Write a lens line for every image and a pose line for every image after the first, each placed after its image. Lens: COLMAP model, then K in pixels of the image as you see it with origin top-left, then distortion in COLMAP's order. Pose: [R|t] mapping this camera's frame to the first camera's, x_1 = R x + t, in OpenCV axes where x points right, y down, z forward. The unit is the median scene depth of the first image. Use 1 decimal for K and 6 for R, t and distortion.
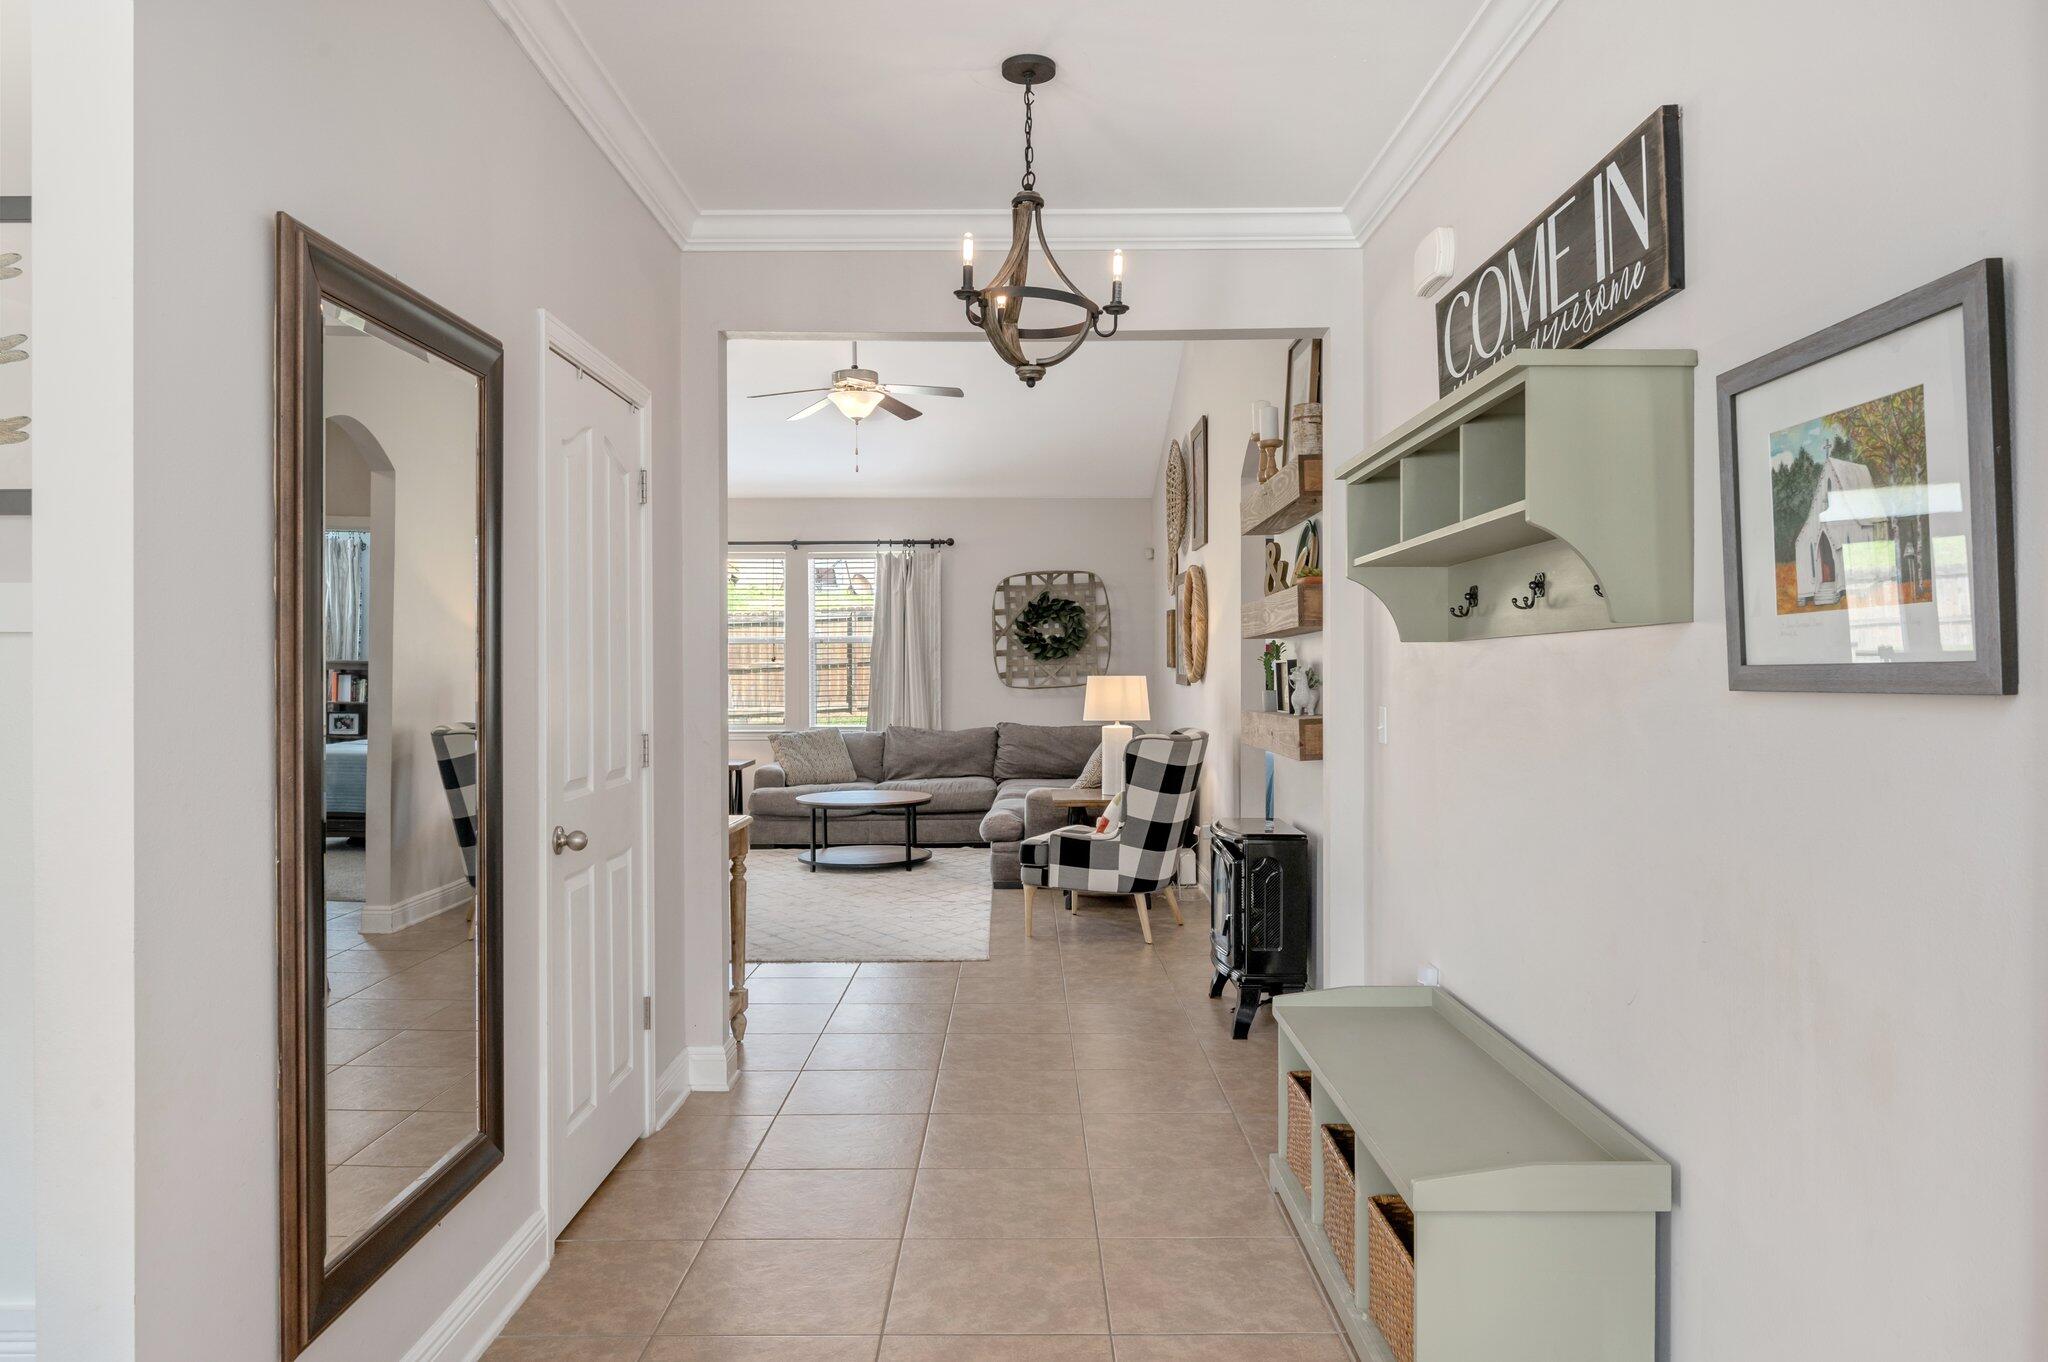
lens RADIAL K [[1367.7, 0, 1024.0], [0, 1367.7, 681.0], [0, 0, 1]] dist [-0.094433, 0.000544]
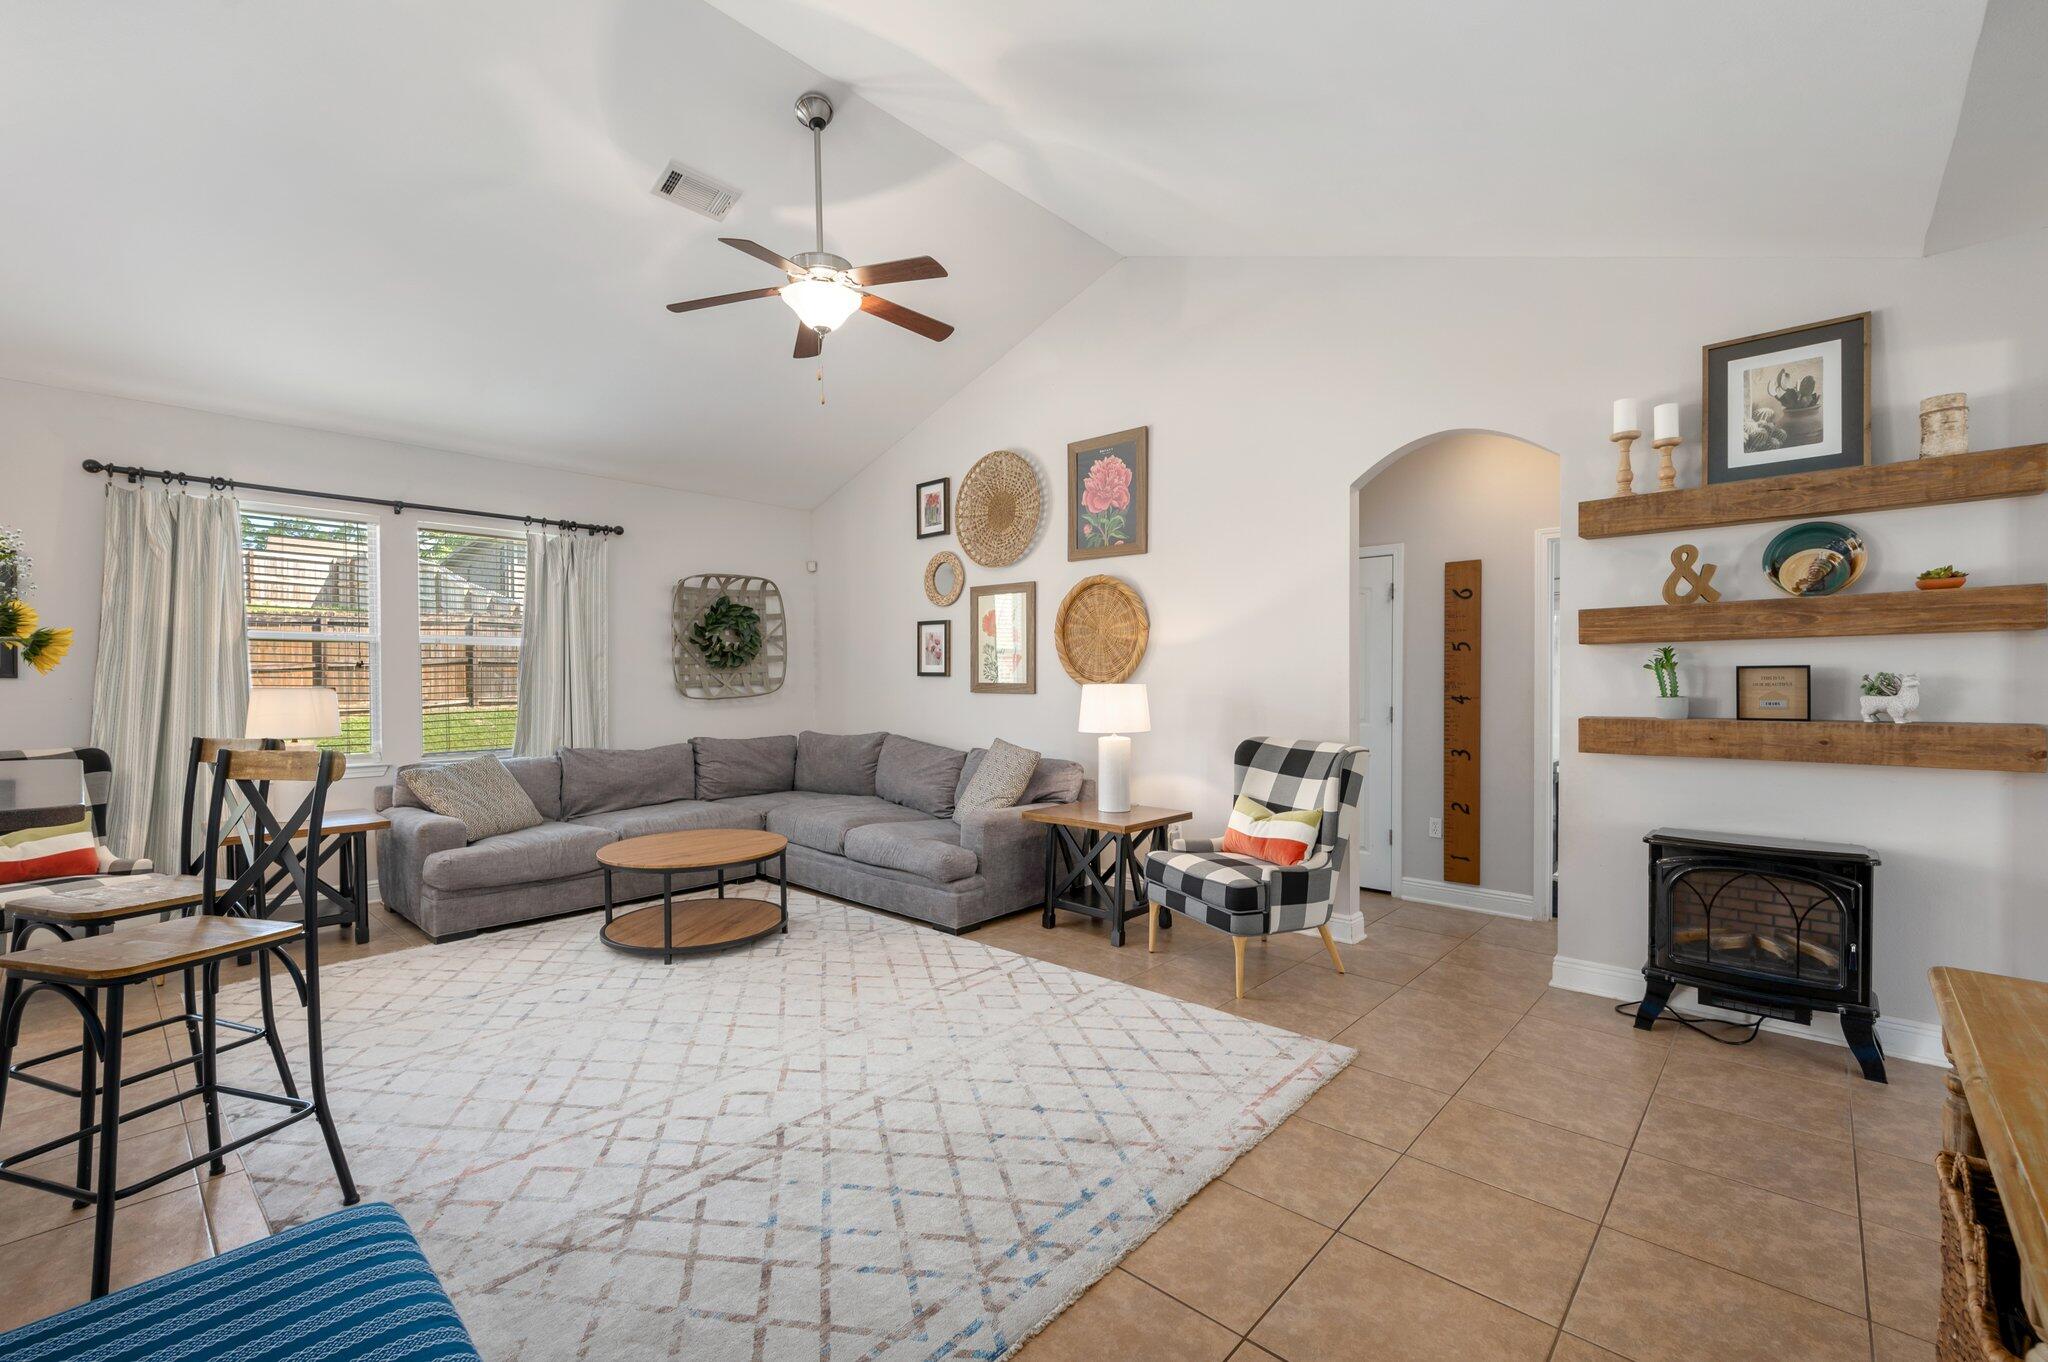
lens RADIAL K [[865.7, 0, 1006.8], [0, 865.7, 689.8], [0, 0, 1]] dist [0.000654, 0.000138]
pose [[0.682339, -0.008421, 0.730987, -0.288716], [0.007741, 0.999961, 0.004293, -0.001867], [-0.730995, 0.002730, 0.682378, 0.452174]]
